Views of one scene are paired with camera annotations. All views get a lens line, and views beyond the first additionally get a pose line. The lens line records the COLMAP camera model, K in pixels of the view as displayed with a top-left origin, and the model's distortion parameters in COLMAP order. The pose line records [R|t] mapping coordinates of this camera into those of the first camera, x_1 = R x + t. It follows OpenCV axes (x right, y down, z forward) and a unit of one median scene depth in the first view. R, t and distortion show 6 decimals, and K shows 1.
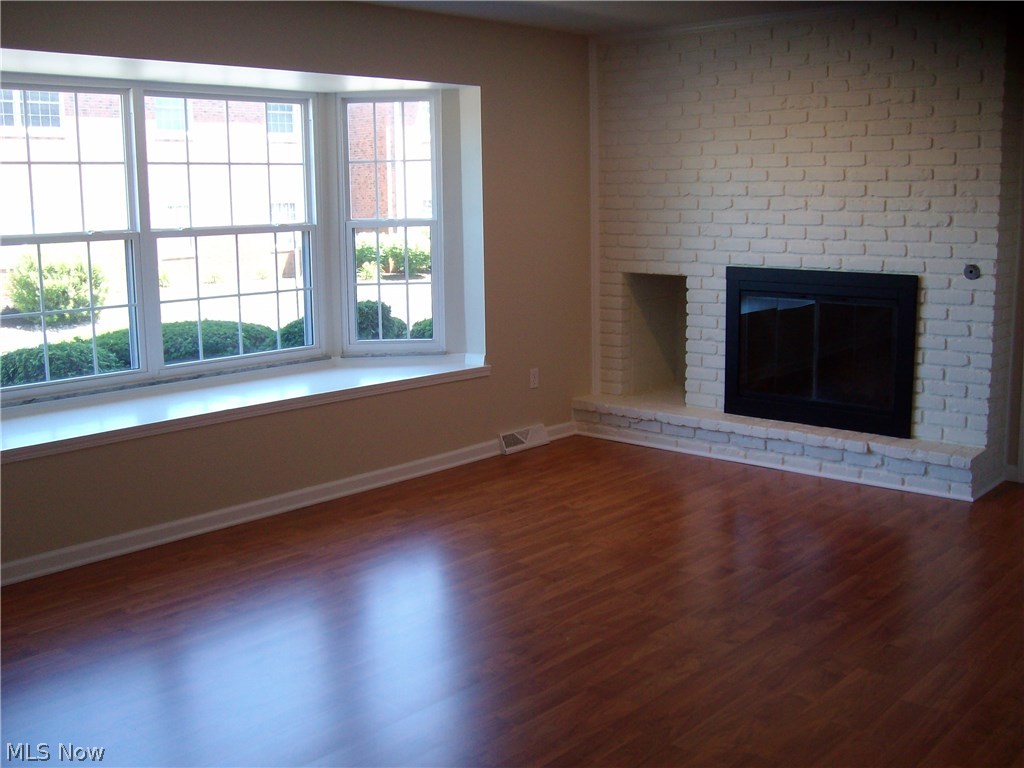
lens RADIAL K [[1101.9, 0, 513.7], [0, 1101.9, 383.6], [0, 0, 1]] dist [-0.110051, 0.000000]
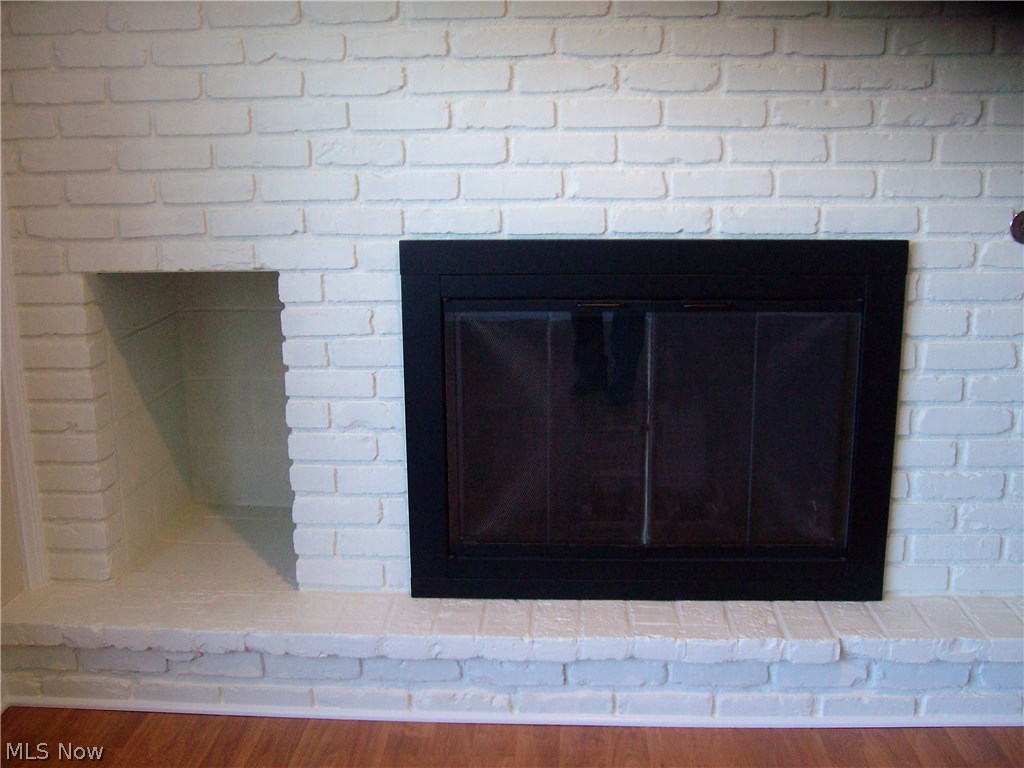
lens RADIAL K [[1101.9, 0, 511.0], [0, 1101.9, 381.0], [0, 0, 1]] dist [-0.110051, 0.000000]
pose [[0.781623, -0.129457, 0.610170, -0.020664], [0.107941, 0.991540, 0.072098, -0.082287], [-0.614341, 0.009509, 0.788983, 0.673689]]
